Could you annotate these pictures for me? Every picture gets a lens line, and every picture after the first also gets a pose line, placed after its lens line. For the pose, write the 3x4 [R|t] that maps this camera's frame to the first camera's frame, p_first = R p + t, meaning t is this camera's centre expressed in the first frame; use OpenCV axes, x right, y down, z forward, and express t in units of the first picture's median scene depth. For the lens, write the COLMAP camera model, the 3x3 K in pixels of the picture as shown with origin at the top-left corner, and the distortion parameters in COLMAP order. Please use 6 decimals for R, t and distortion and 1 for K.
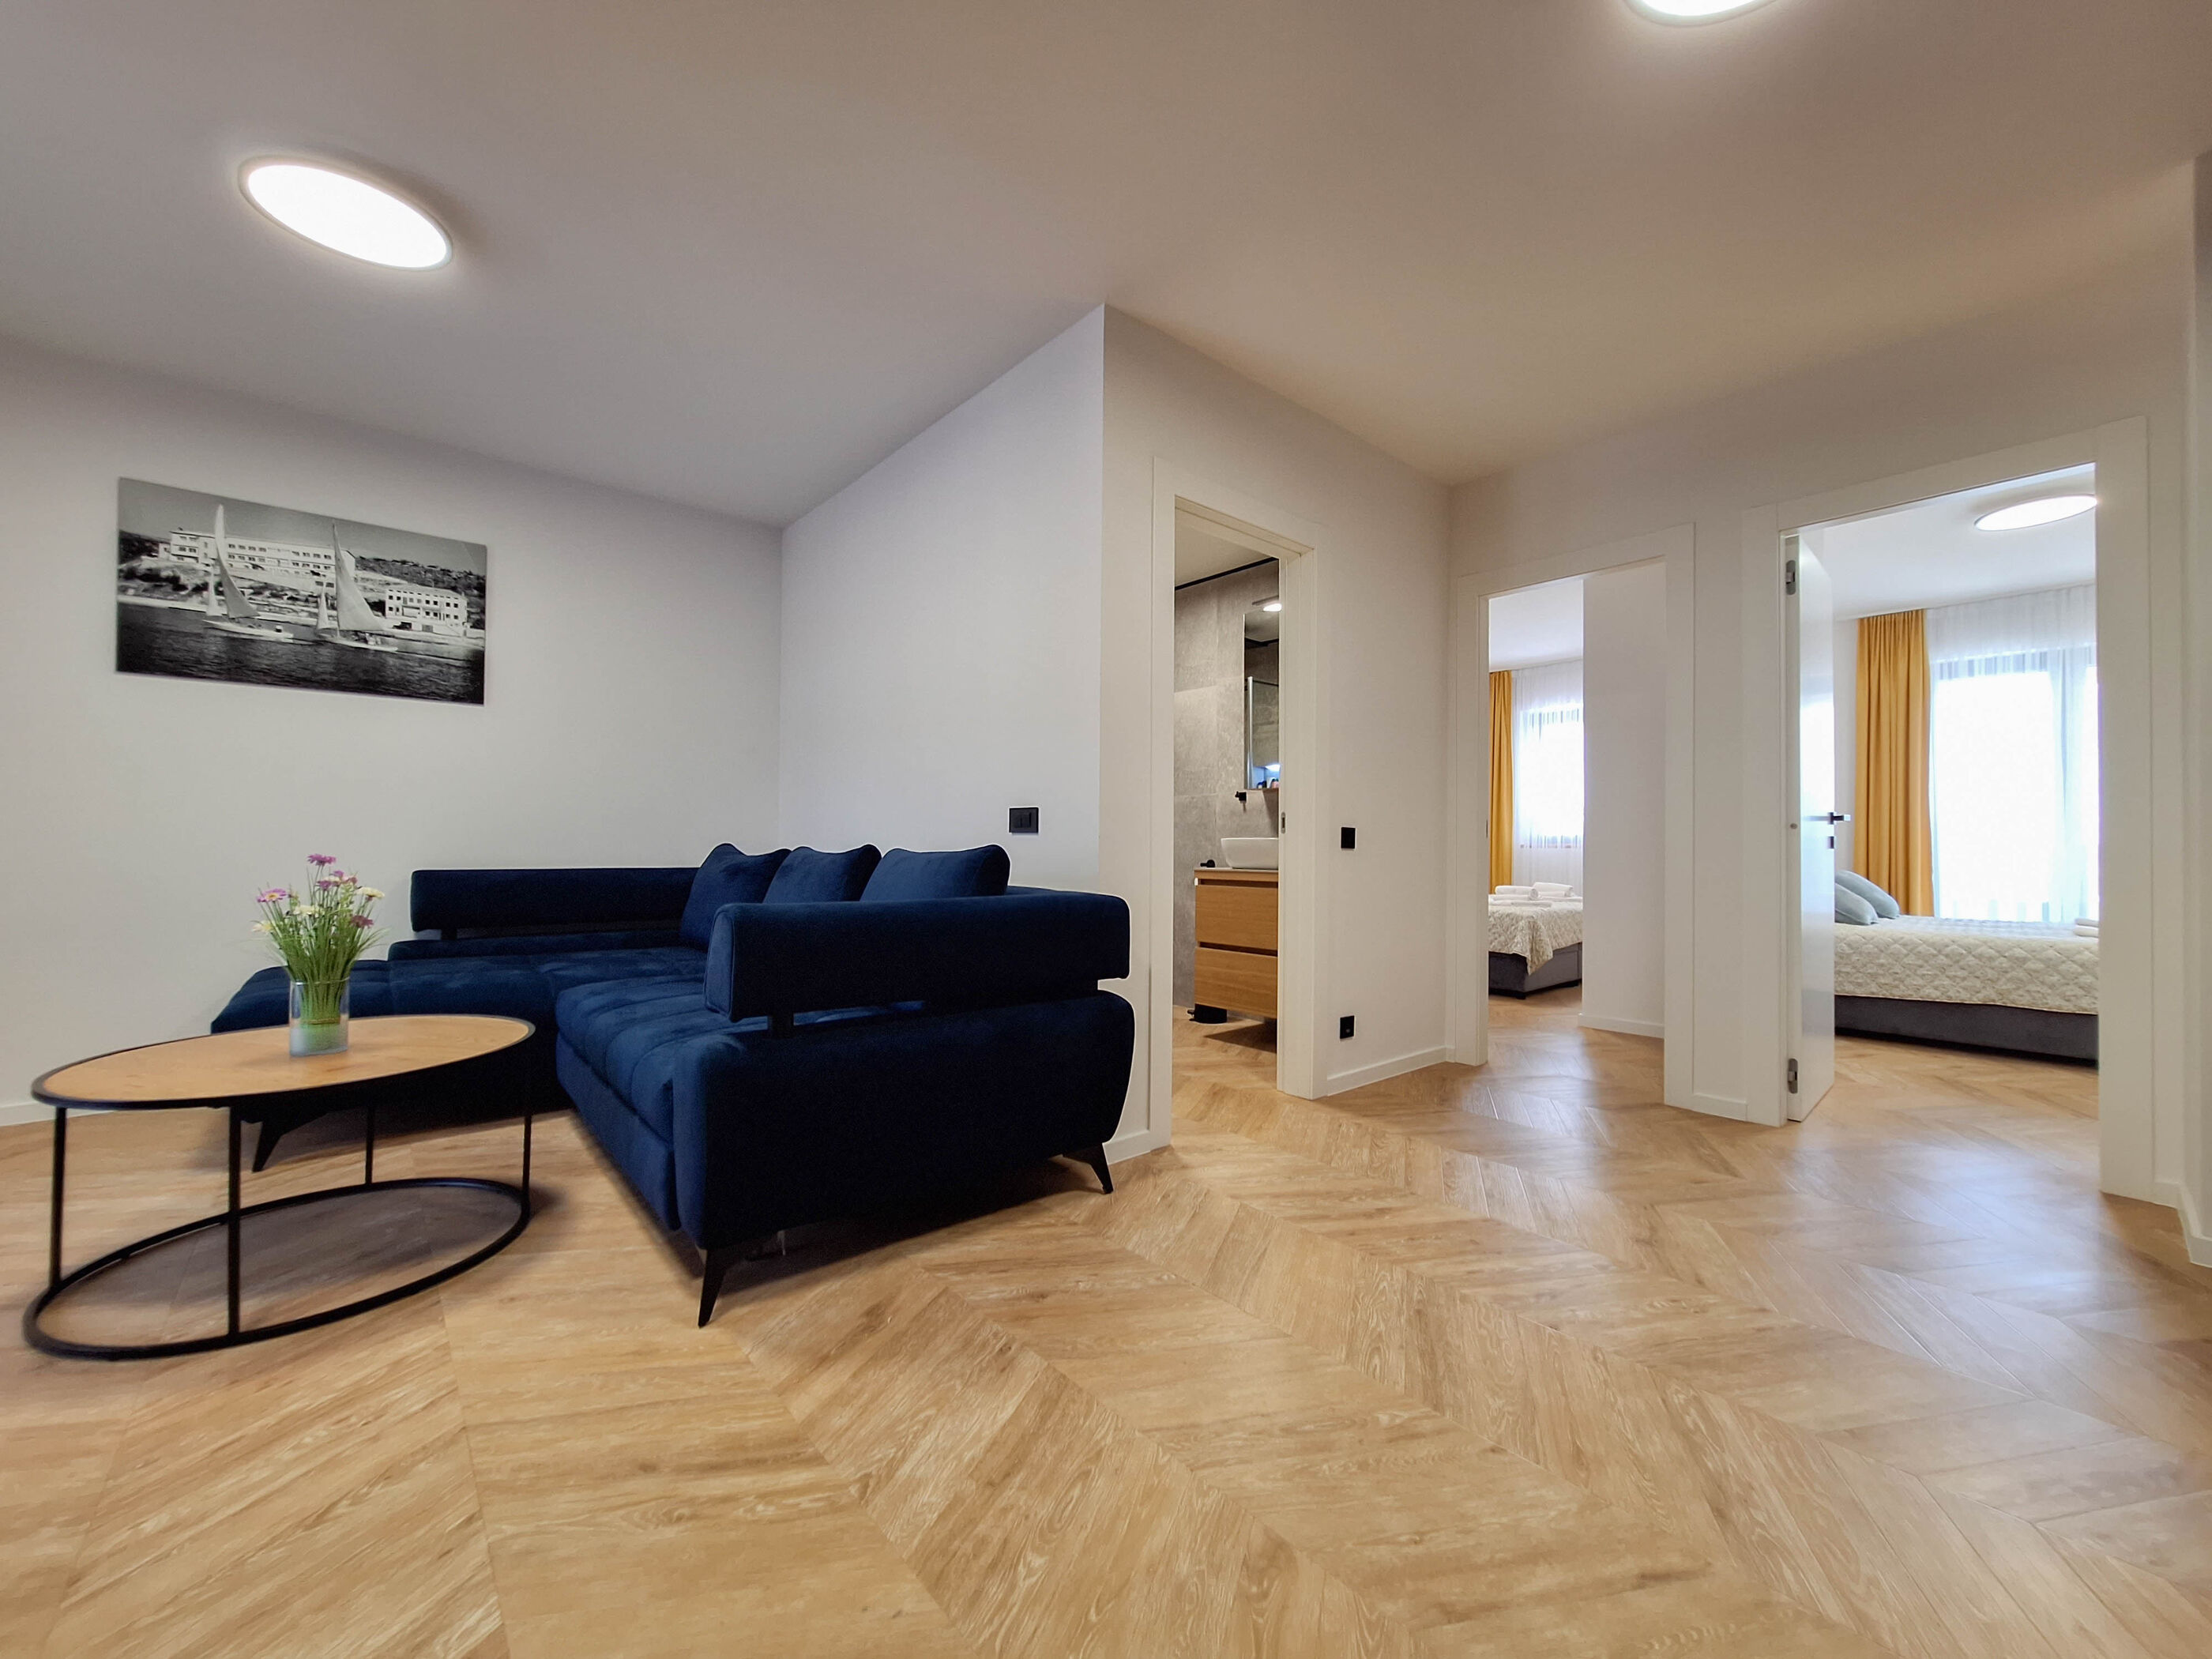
lens RADIAL K [[882.6, 0, 1130.4], [0, 882.6, 834.1], [0, 0, 1]] dist [-0.006078, 0.002261]
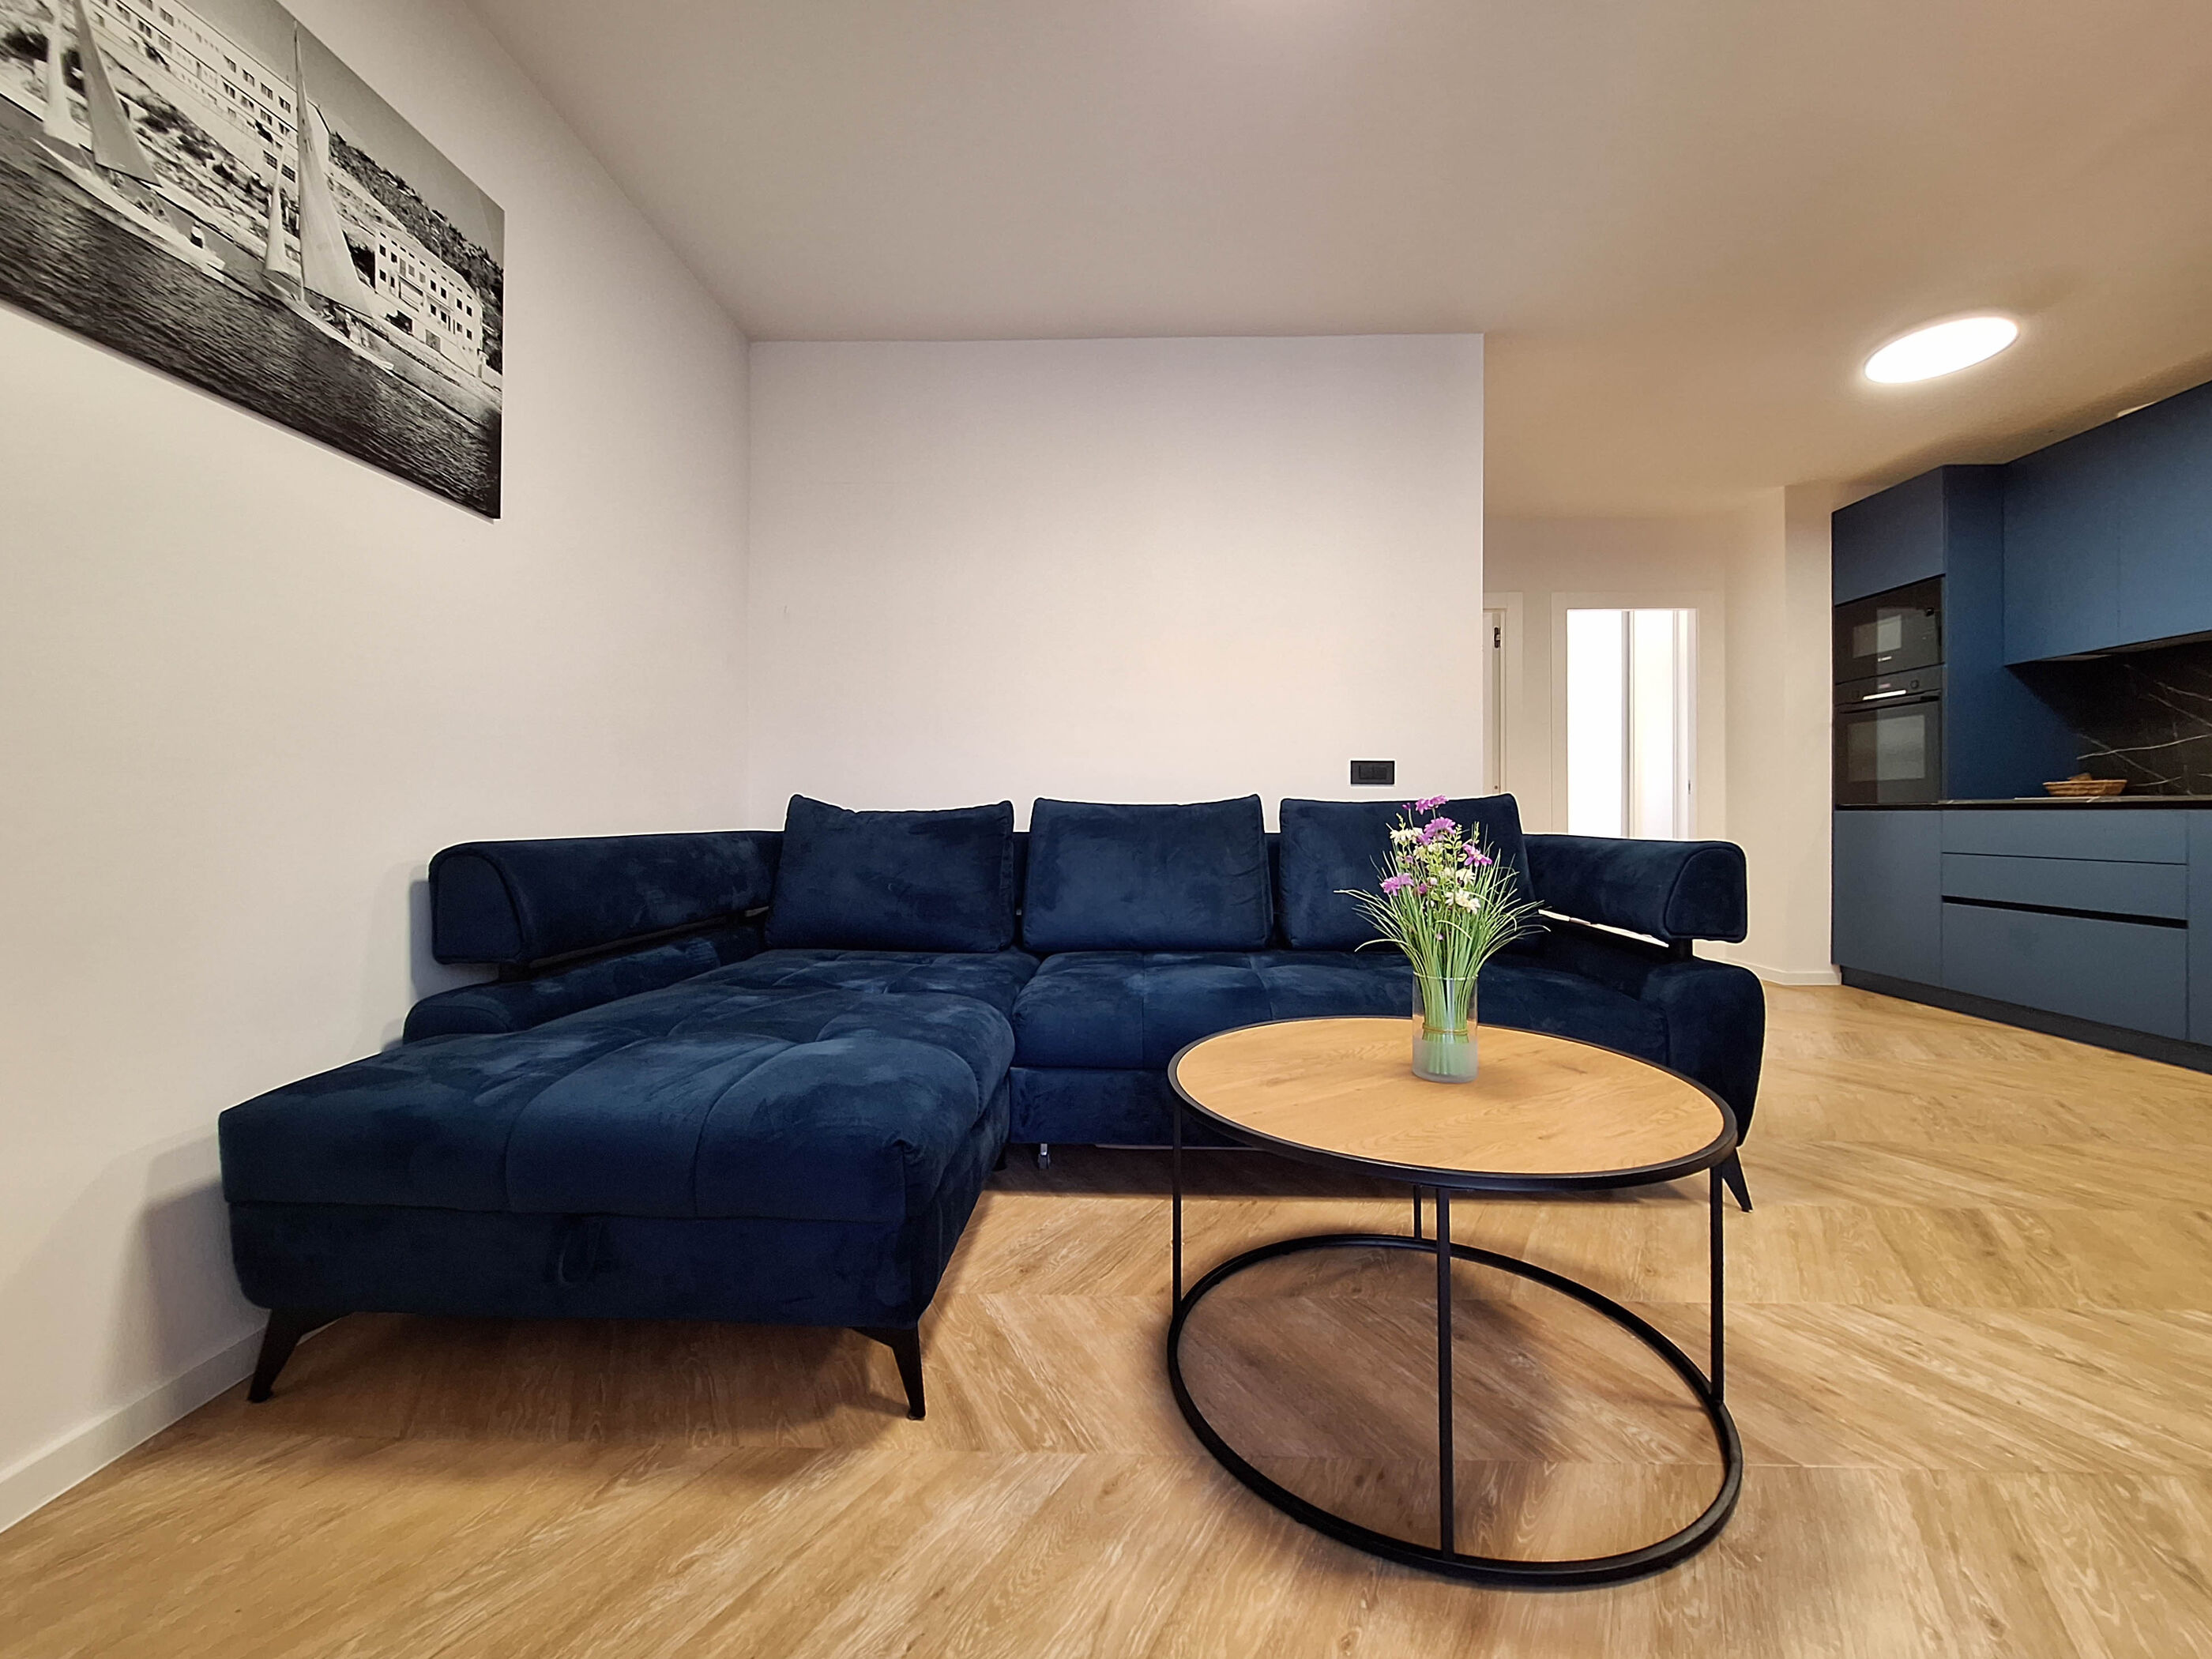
lens RADIAL K [[882.6, 0, 1120.0], [0, 882.6, 812.0], [0, 0, 1]] dist [-0.006078, 0.002261]
pose [[0.686277, -0.007872, 0.727297, -1.462124], [-0.010334, 0.999735, 0.020572, 0.018022], [-0.727267, -0.021634, 0.686014, 0.635236]]
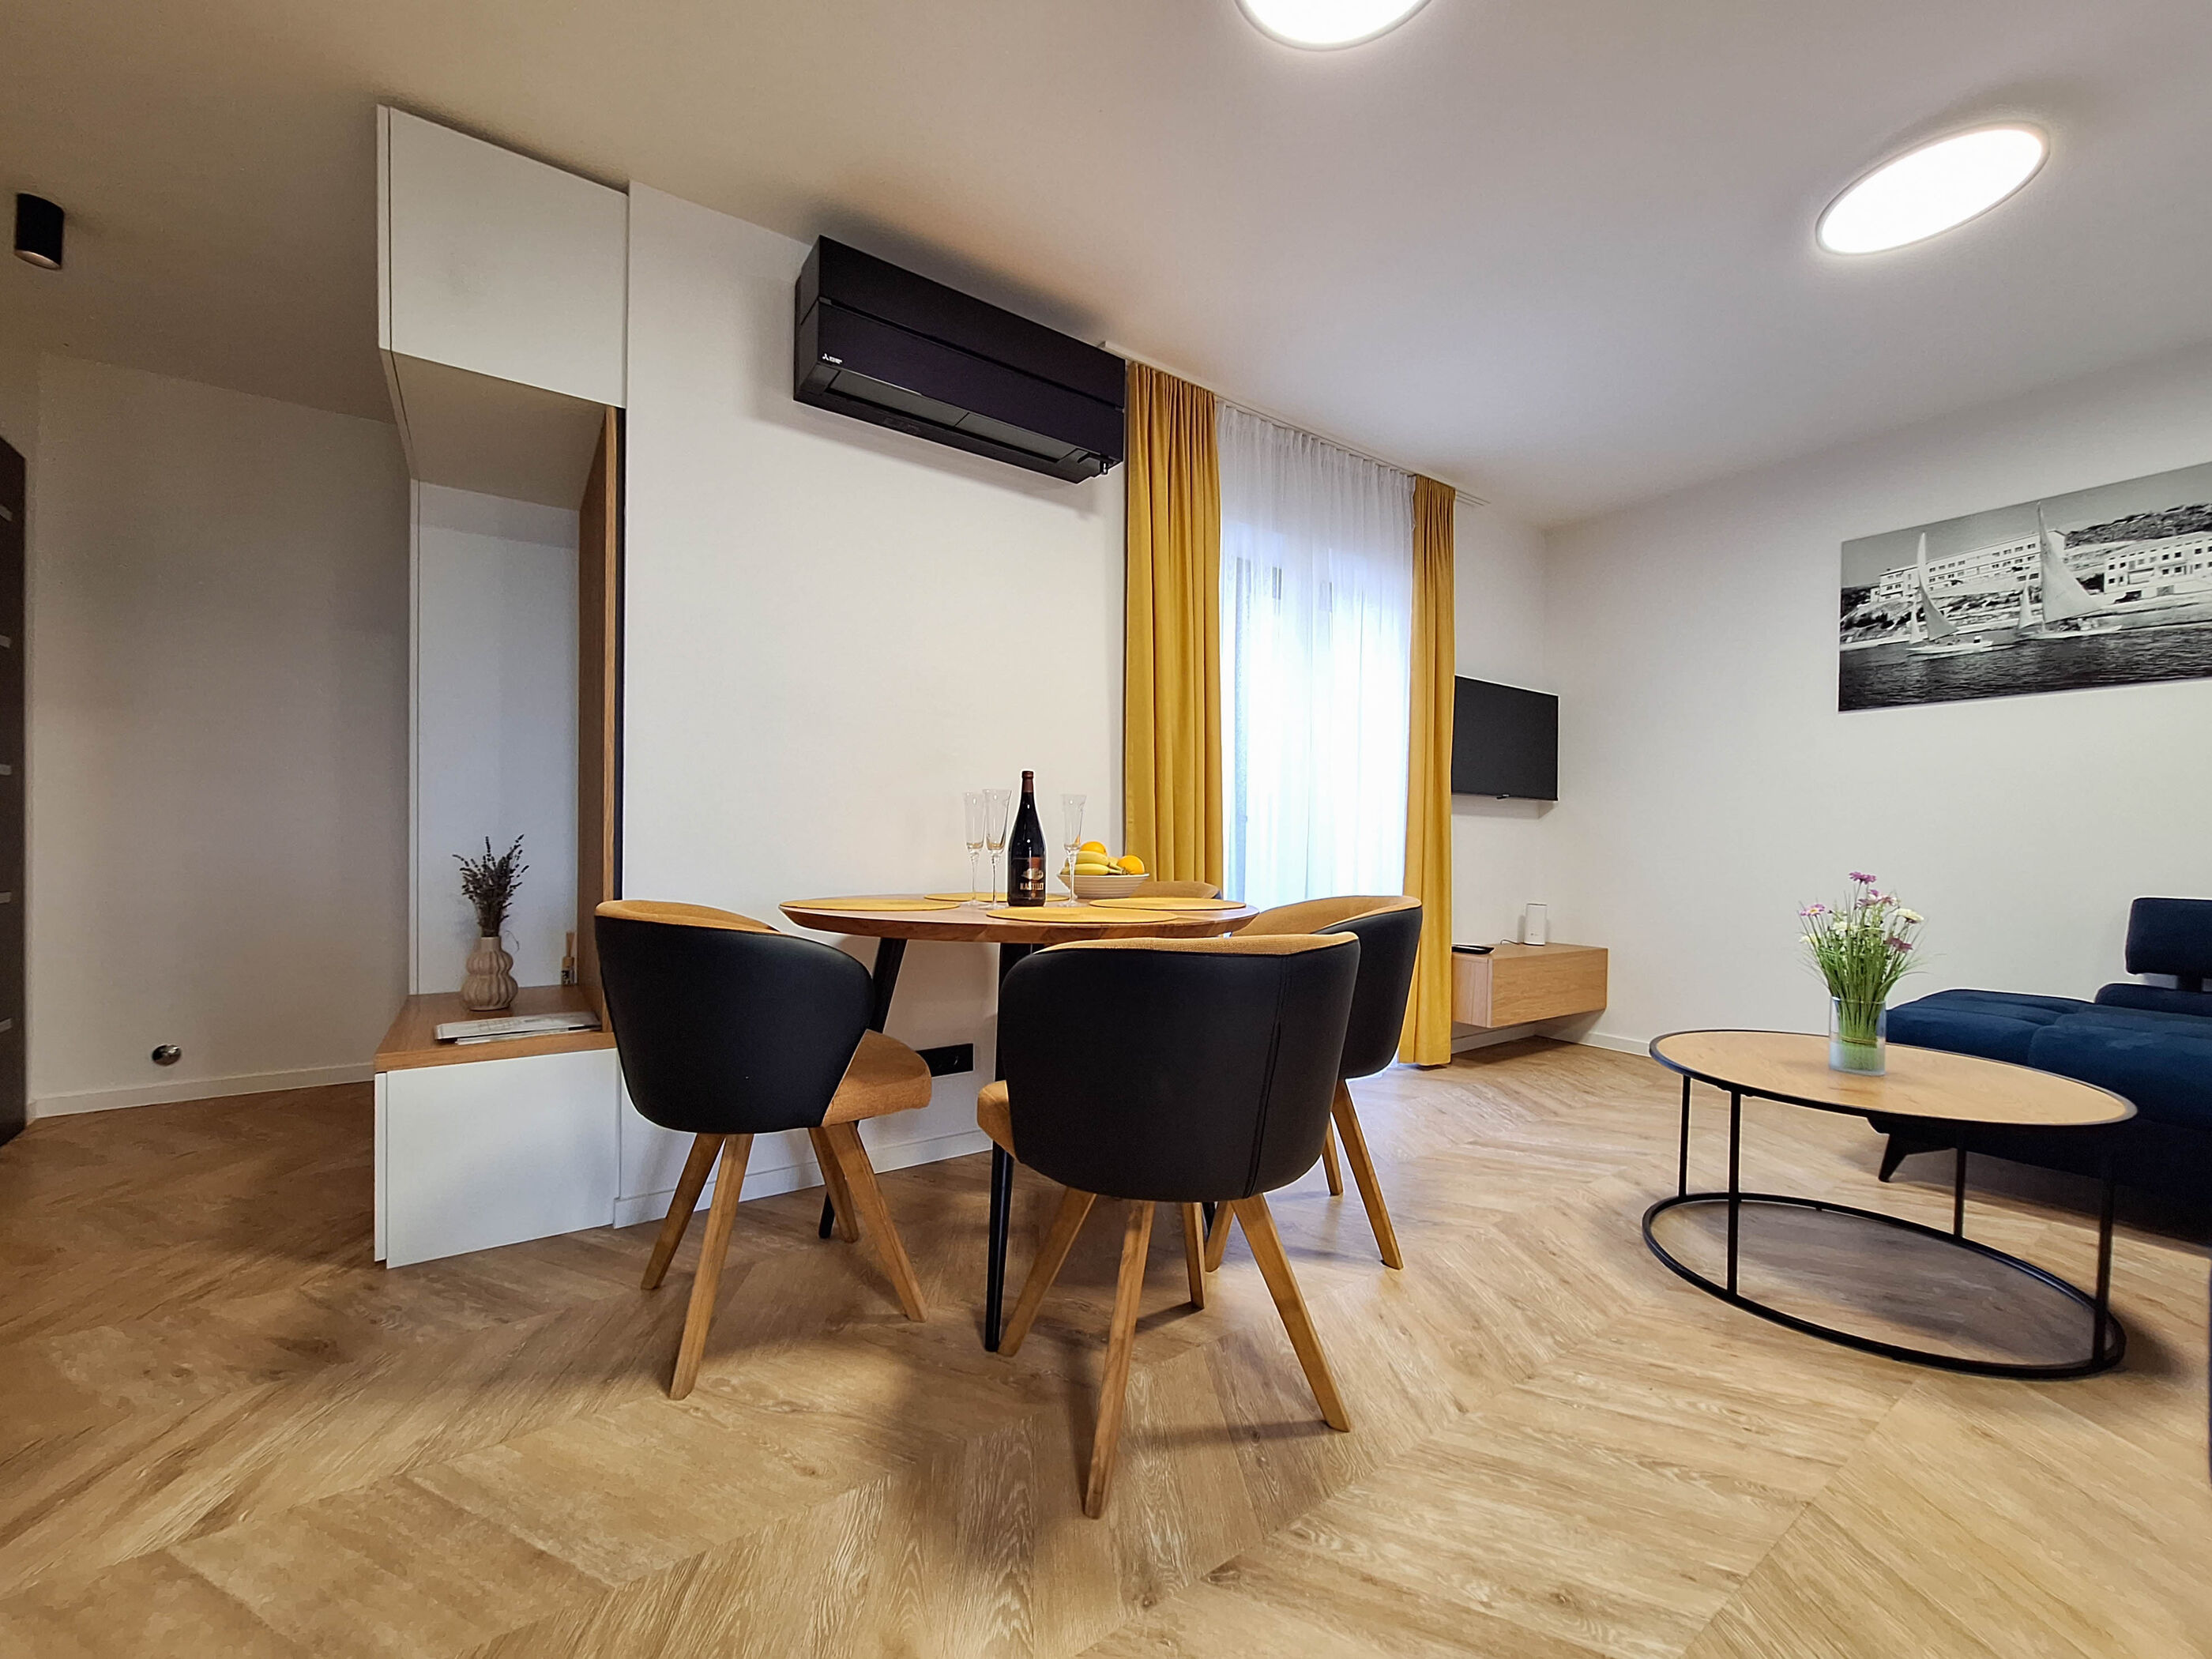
lens RADIAL K [[882.6, 0, 1111.2], [0, 882.6, 853.6], [0, 0, 1]] dist [-0.006078, 0.002261]
pose [[-0.110991, 0.003801, -0.993814, 0.146321], [-0.000363, 0.999992, 0.003865, -0.002093], [0.993821, 0.000790, -0.110989, 0.243156]]
